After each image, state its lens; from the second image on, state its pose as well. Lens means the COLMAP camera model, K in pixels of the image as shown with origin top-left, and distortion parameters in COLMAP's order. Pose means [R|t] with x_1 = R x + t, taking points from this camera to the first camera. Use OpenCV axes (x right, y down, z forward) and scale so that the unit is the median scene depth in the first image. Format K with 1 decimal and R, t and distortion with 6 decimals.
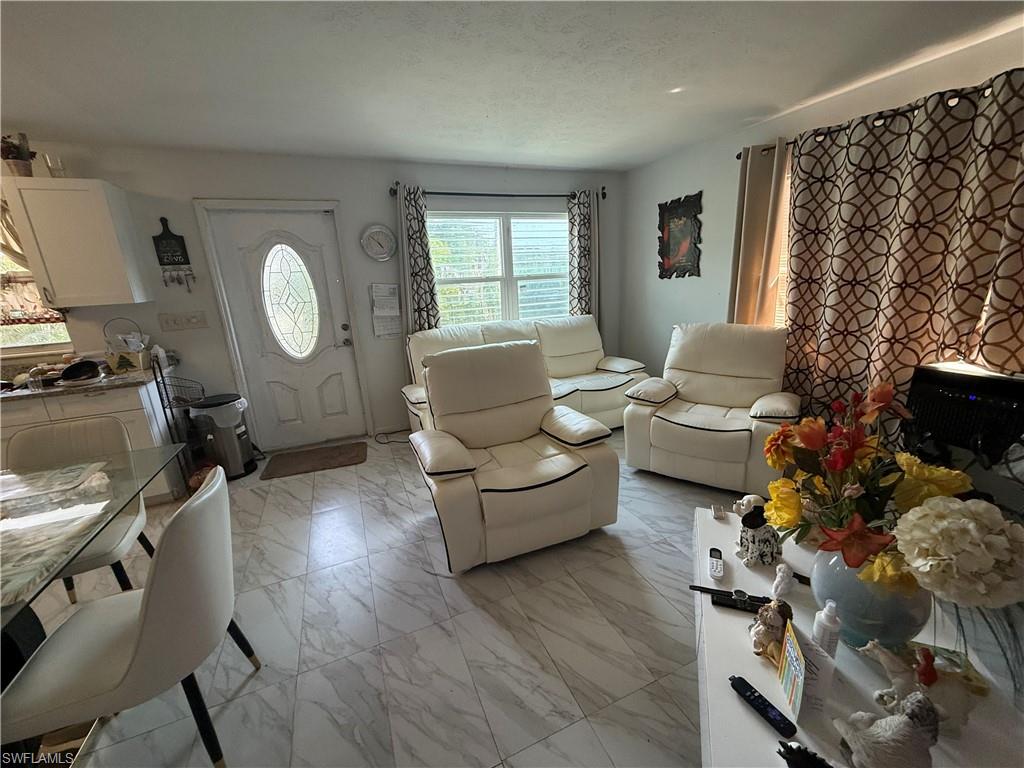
lens RADIAL K [[409.0, 0, 512.7], [0, 409.0, 383.9], [0, 0, 1]] dist [0.001674, 0.000092]
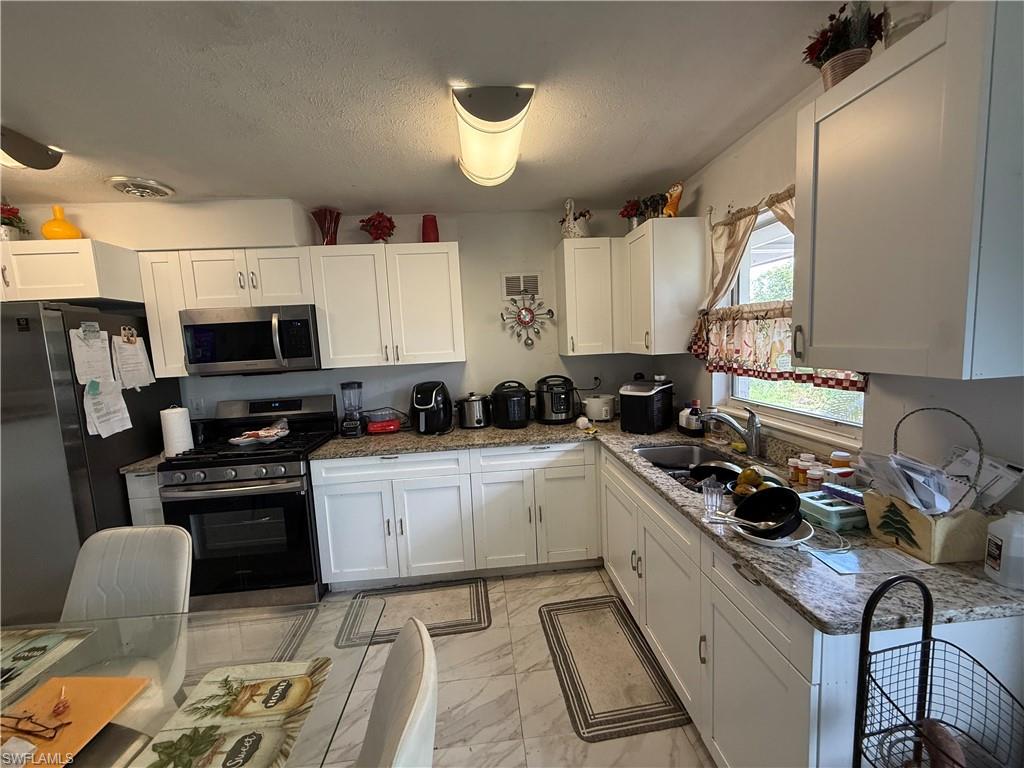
lens RADIAL K [[409.0, 0, 511.8], [0, 409.0, 381.5], [0, 0, 1]] dist [0.001674, 0.000092]
pose [[-0.317434, 0.161120, -0.934493, -0.466585], [-0.188208, 0.955151, 0.228613, -0.181555], [0.929416, 0.248449, -0.272873, 0.687374]]
